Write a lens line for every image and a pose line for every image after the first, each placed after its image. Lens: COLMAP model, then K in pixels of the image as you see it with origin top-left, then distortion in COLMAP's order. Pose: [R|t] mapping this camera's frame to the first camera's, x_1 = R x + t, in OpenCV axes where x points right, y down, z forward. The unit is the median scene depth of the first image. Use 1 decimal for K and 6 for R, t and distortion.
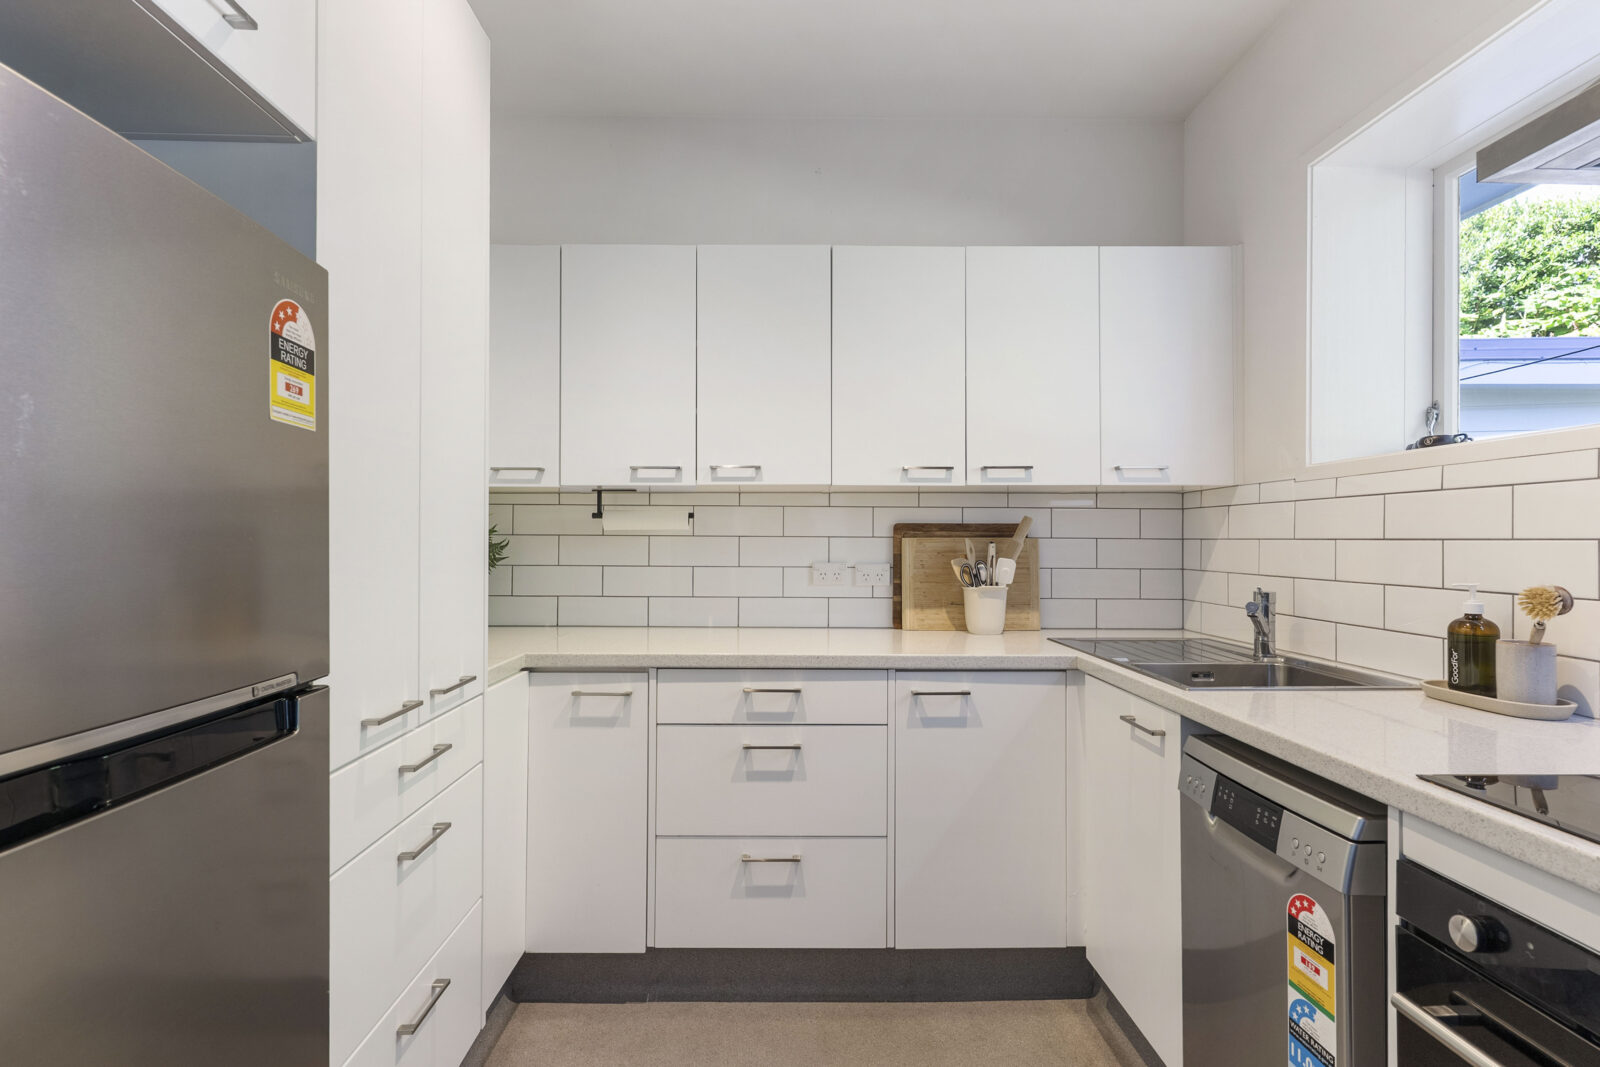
lens RADIAL K [[799.9, 0, 800.0], [0, 799.9, 533.5], [0, 0, 1]] dist [0.003314, -0.001015]
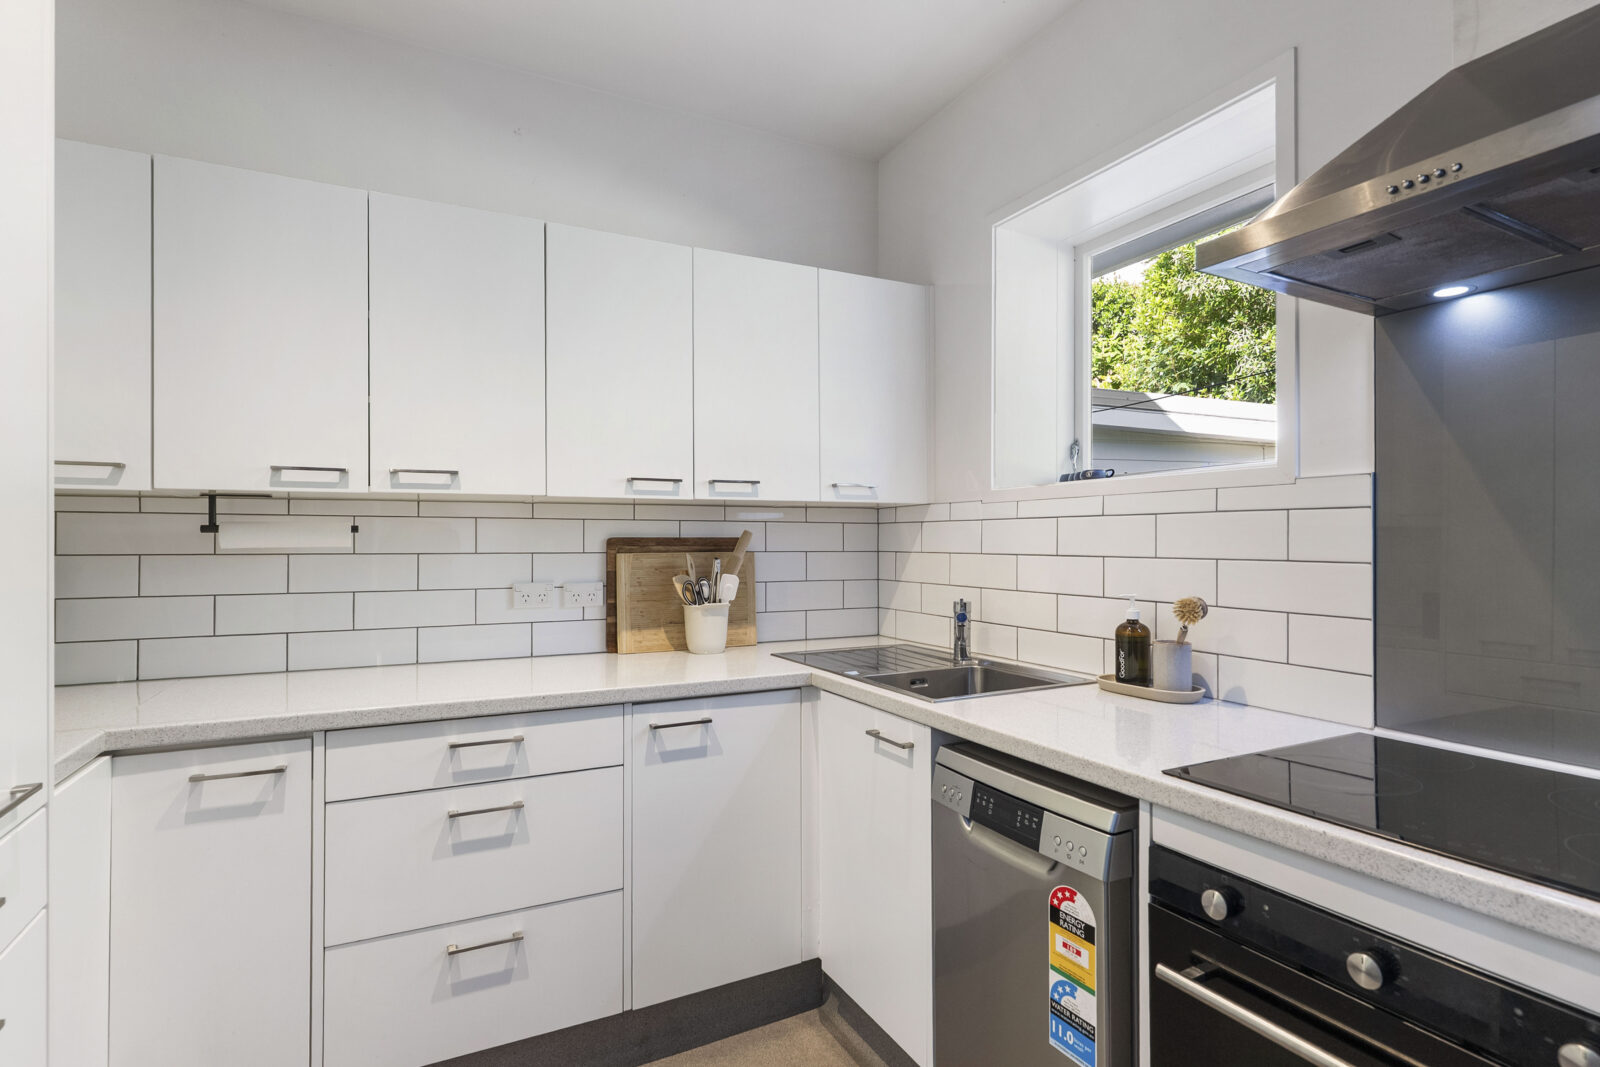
lens RADIAL K [[799.9, 0, 800.0], [0, 799.9, 533.5], [0, 0, 1]] dist [0.003314, -0.001015]
pose [[0.892066, -0.001634, 0.451903, -0.121341], [-0.000616, 0.999988, 0.004831, -0.026703], [-0.451905, -0.004588, 0.892054, 0.105874]]
